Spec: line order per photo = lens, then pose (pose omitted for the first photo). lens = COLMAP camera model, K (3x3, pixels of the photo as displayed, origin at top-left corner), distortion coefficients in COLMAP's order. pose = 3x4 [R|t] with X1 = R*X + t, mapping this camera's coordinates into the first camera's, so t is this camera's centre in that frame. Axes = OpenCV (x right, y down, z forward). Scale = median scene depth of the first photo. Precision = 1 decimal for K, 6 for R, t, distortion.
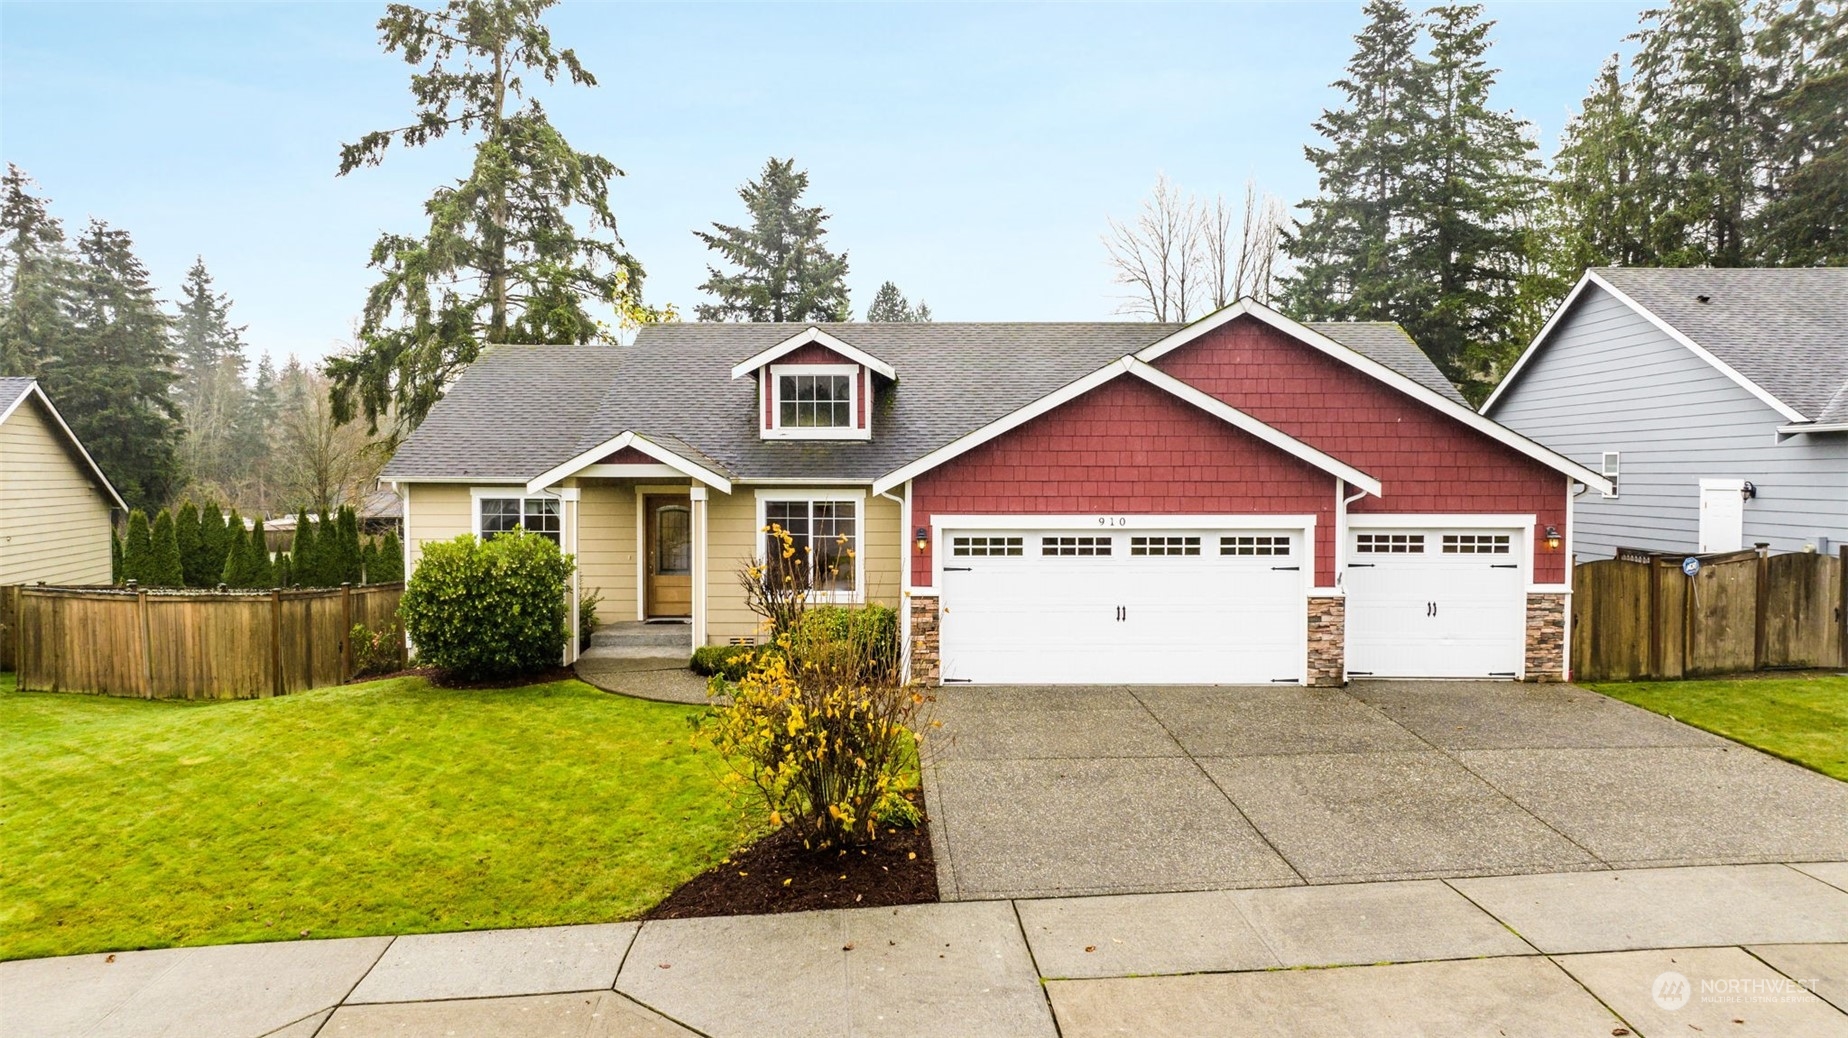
lens RADIAL K [[1302.7, 0, 924.0], [0, 1302.7, 519.0], [0, 0, 1]] dist [-0.015821, -0.005586]
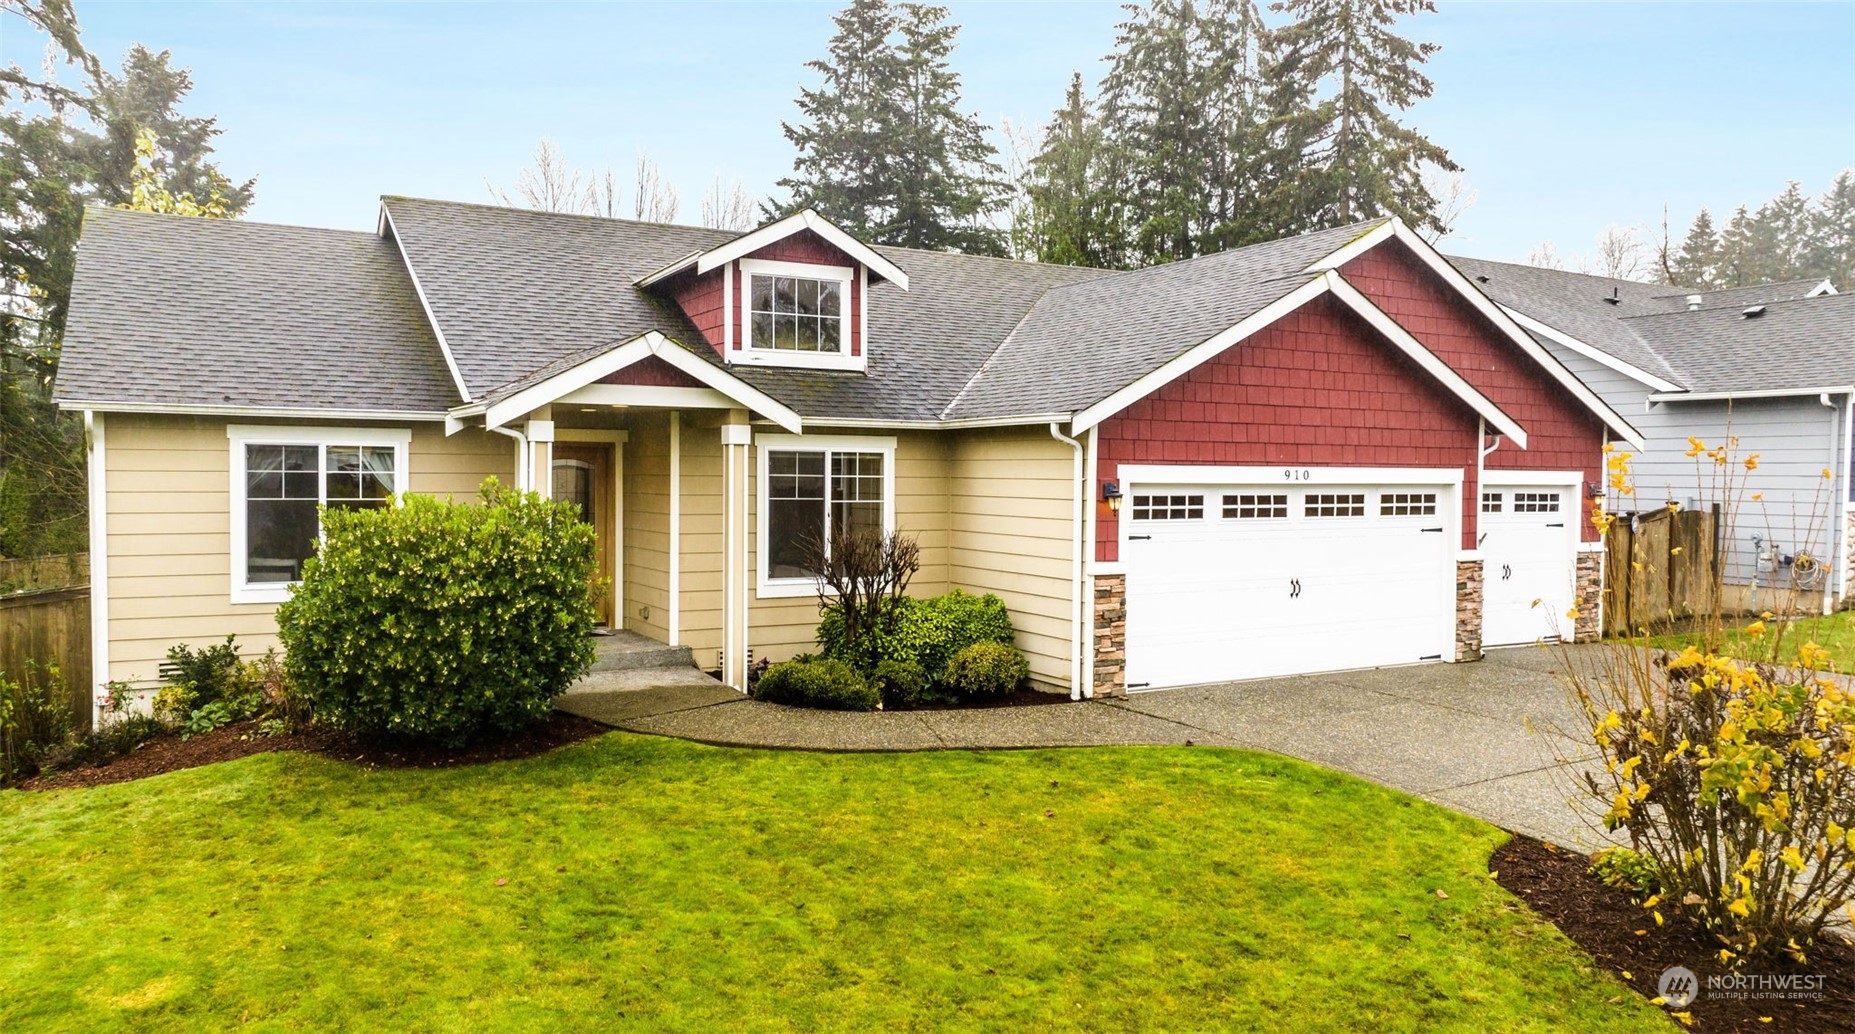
lens RADIAL K [[1316.5, 0, 927.5], [0, 1316.5, 517.0], [0, 0, 1]] dist [-0.017729, -0.001622]
pose [[0.864473, -0.010422, 0.502571, -0.446609], [0.009901, 0.999944, 0.003705, 0.021896], [-0.502581, 0.001774, 0.864528, 0.390294]]
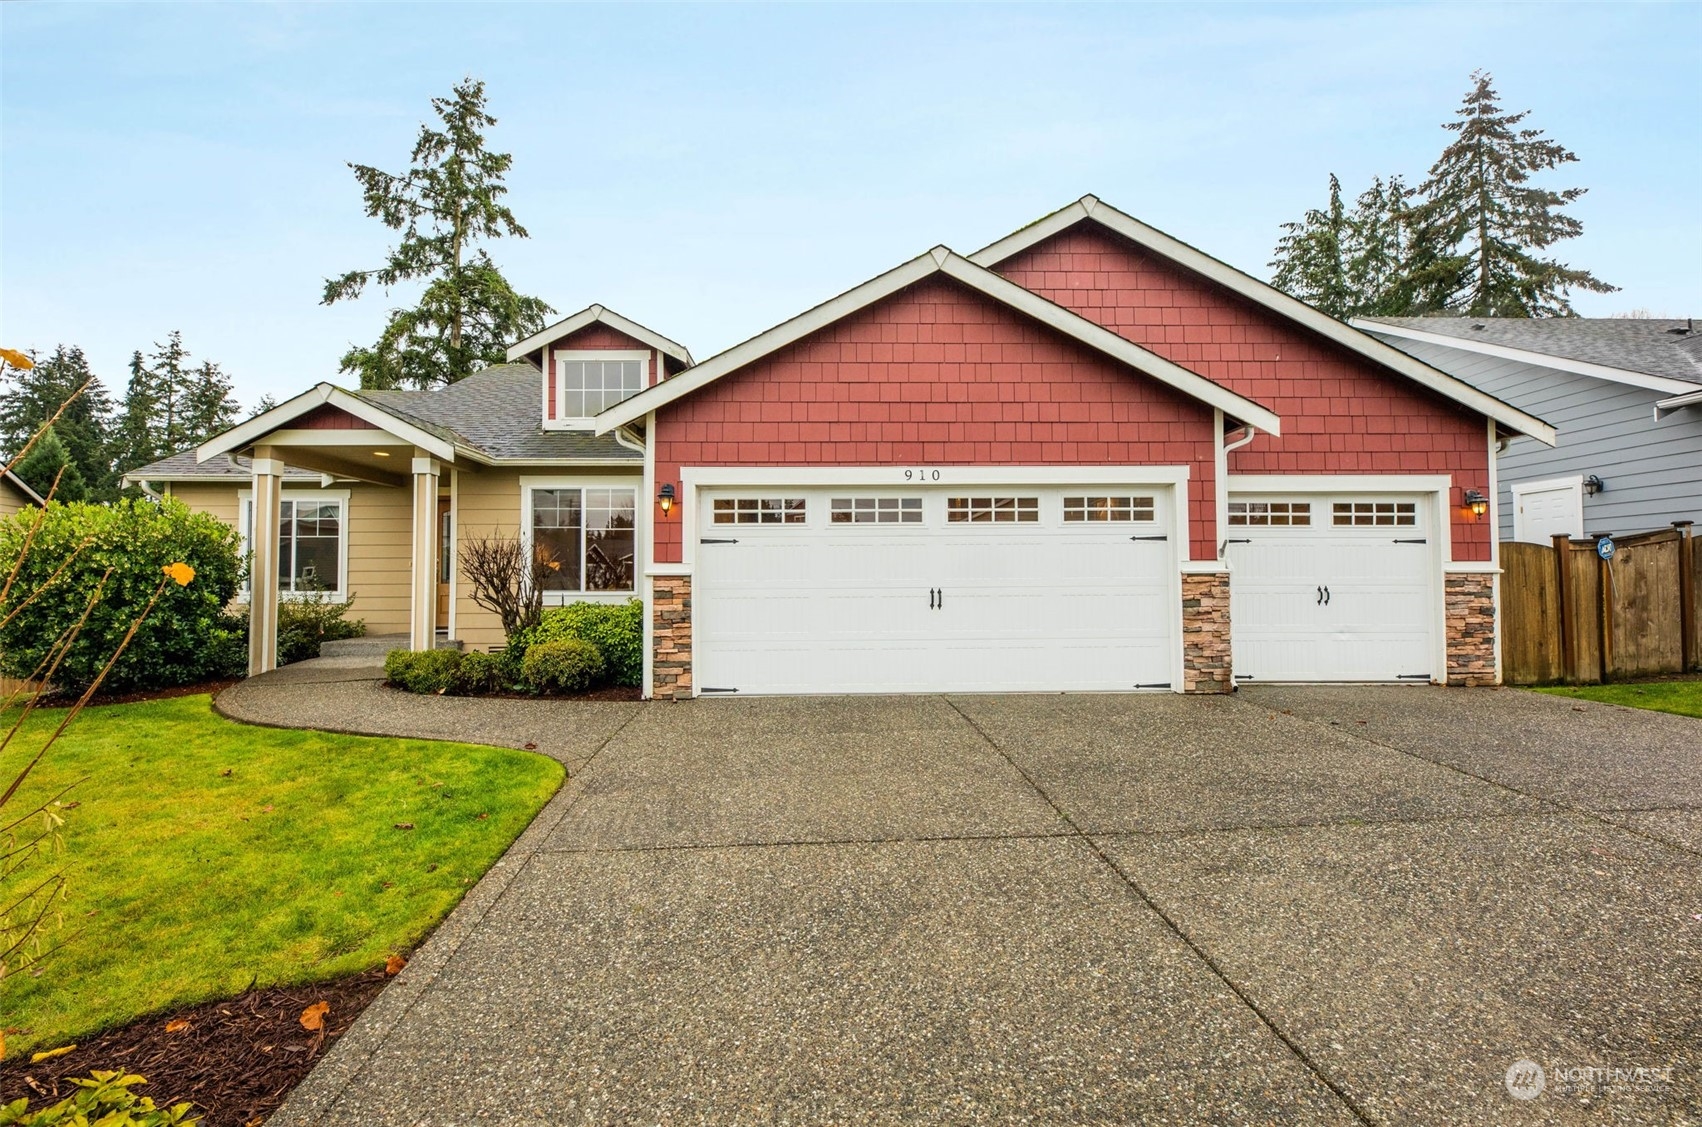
lens RADIAL K [[741.0, 0, 845.7], [0, 741.0, 560.1], [0, 0, 1]] dist [-0.000965, -0.000357]
pose [[0.999584, -0.004485, 0.028487, 0.084168], [0.006332, 0.997858, -0.065104, 0.075534], [-0.028134, 0.065258, 0.997472, 0.552069]]
